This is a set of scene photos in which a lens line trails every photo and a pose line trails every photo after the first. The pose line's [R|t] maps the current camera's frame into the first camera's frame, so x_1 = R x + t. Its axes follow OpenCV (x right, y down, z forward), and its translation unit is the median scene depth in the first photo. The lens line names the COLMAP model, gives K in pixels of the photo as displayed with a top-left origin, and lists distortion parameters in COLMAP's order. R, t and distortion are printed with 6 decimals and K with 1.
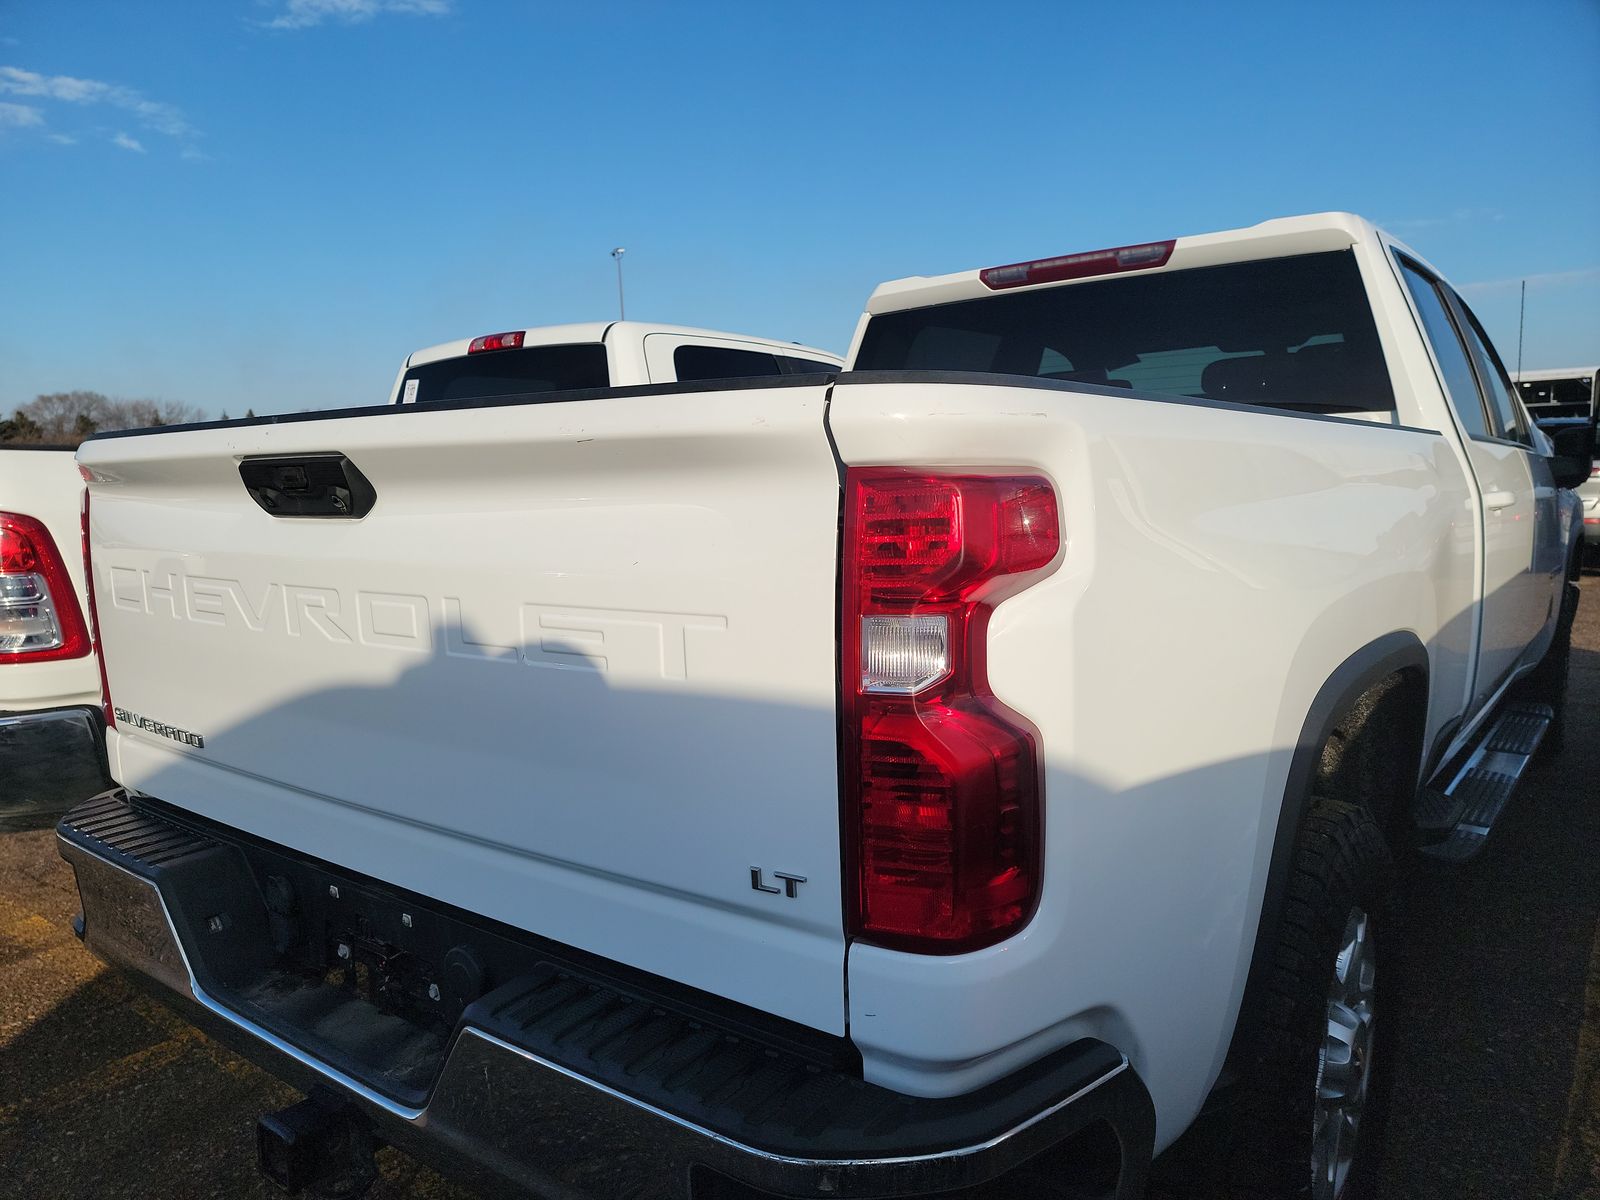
lens RADIAL K [[1125.7, 0, 805.9], [0, 1125.7, 621.4], [0, 0, 1]] dist [0.089412, -0.077708]
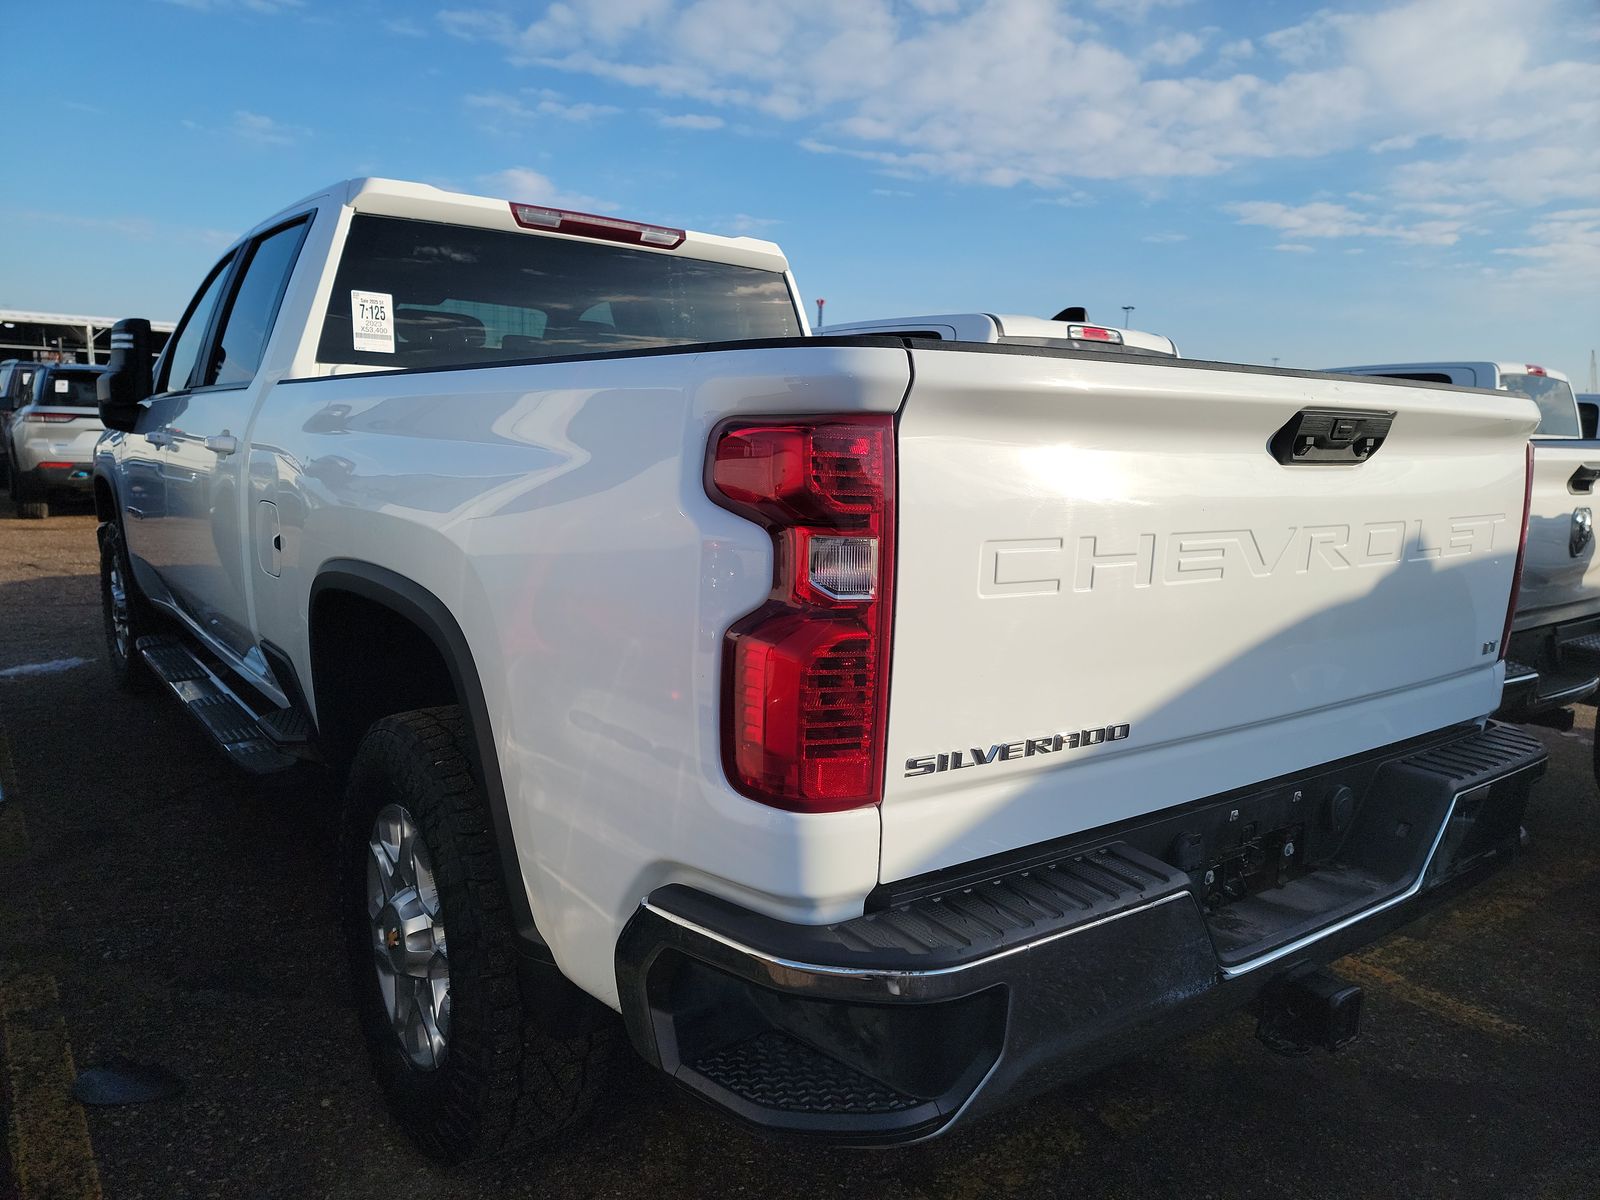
lens RADIAL K [[1125.7, 0, 805.9], [0, 1125.7, 621.4], [0, 0, 1]] dist [0.089412, -0.077708]
pose [[0.227575, -0.129621, 0.965095, -1.646973], [0.089617, 0.989683, 0.111791, -0.108275], [-0.969628, 0.061048, 0.236844, 1.228604]]
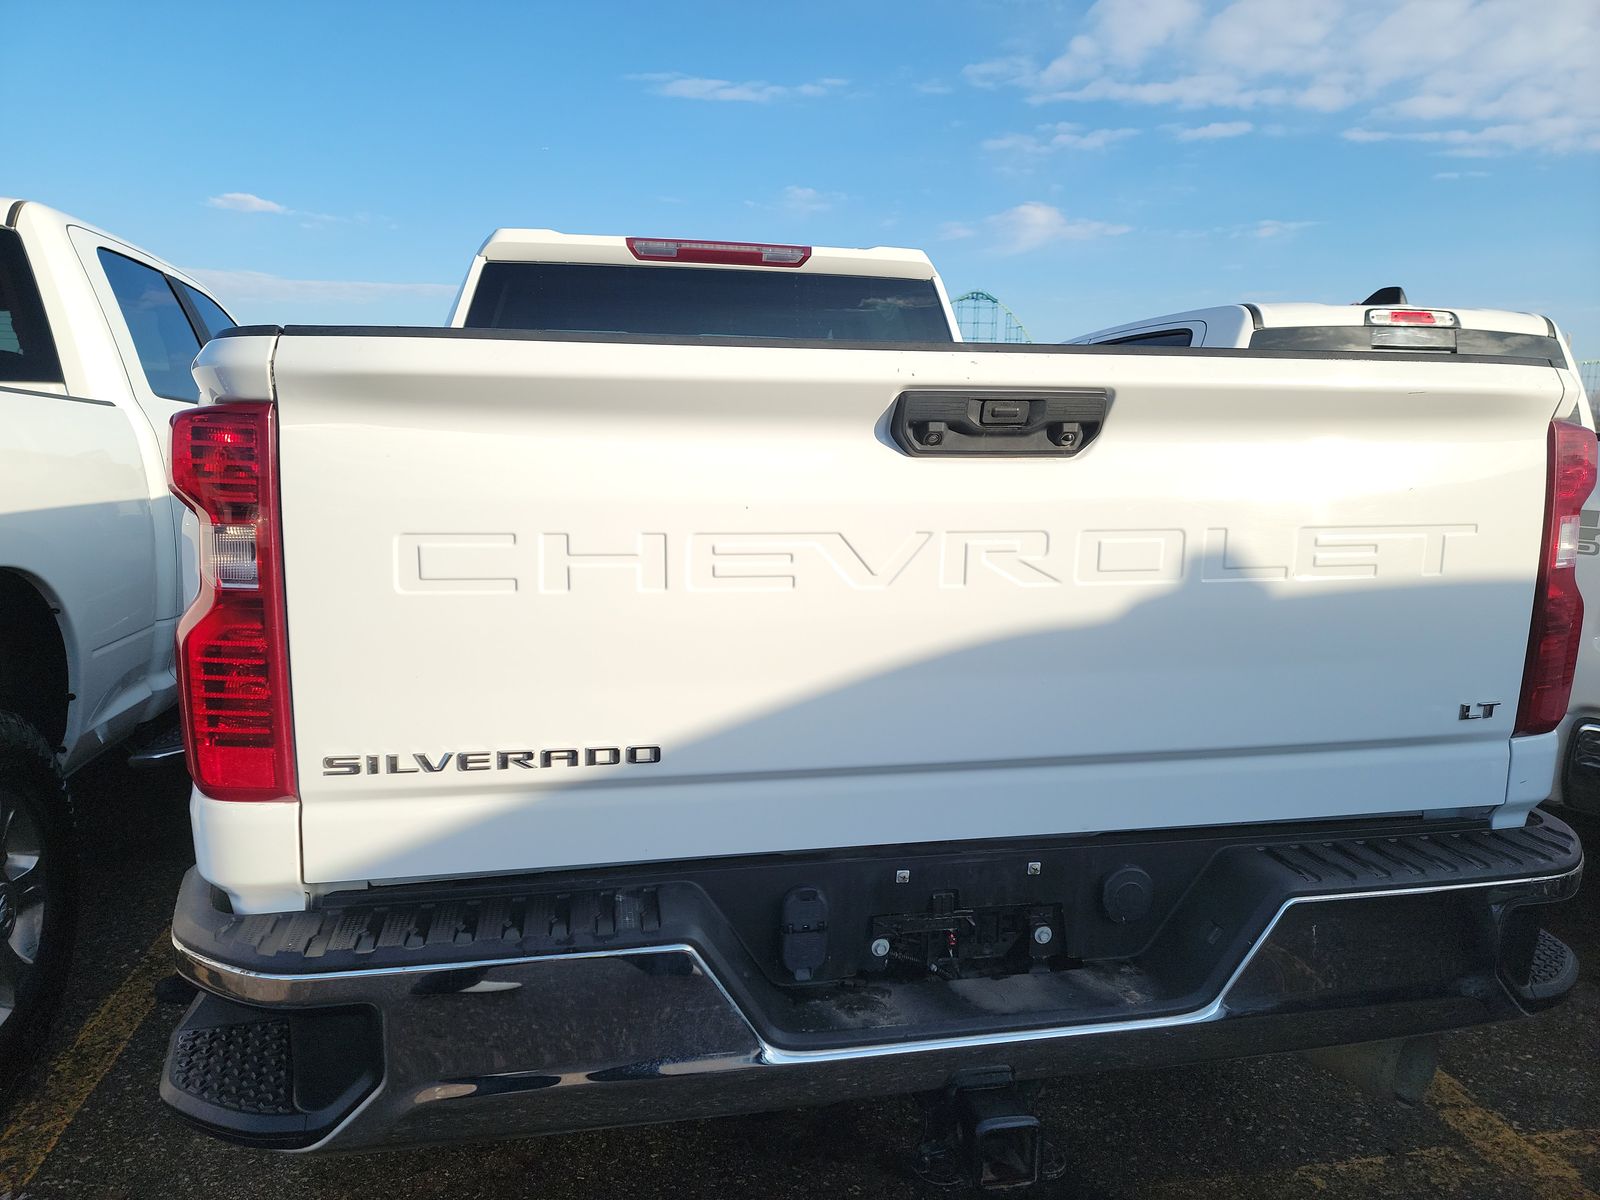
lens RADIAL K [[1125.7, 0, 805.9], [0, 1125.7, 621.4], [0, 0, 1]] dist [0.089412, -0.077708]
pose [[0.628336, -0.086597, 0.773107, -1.228527], [0.077052, 0.995826, 0.048921, -0.013585], [-0.774117, 0.028831, 0.632386, 0.538618]]
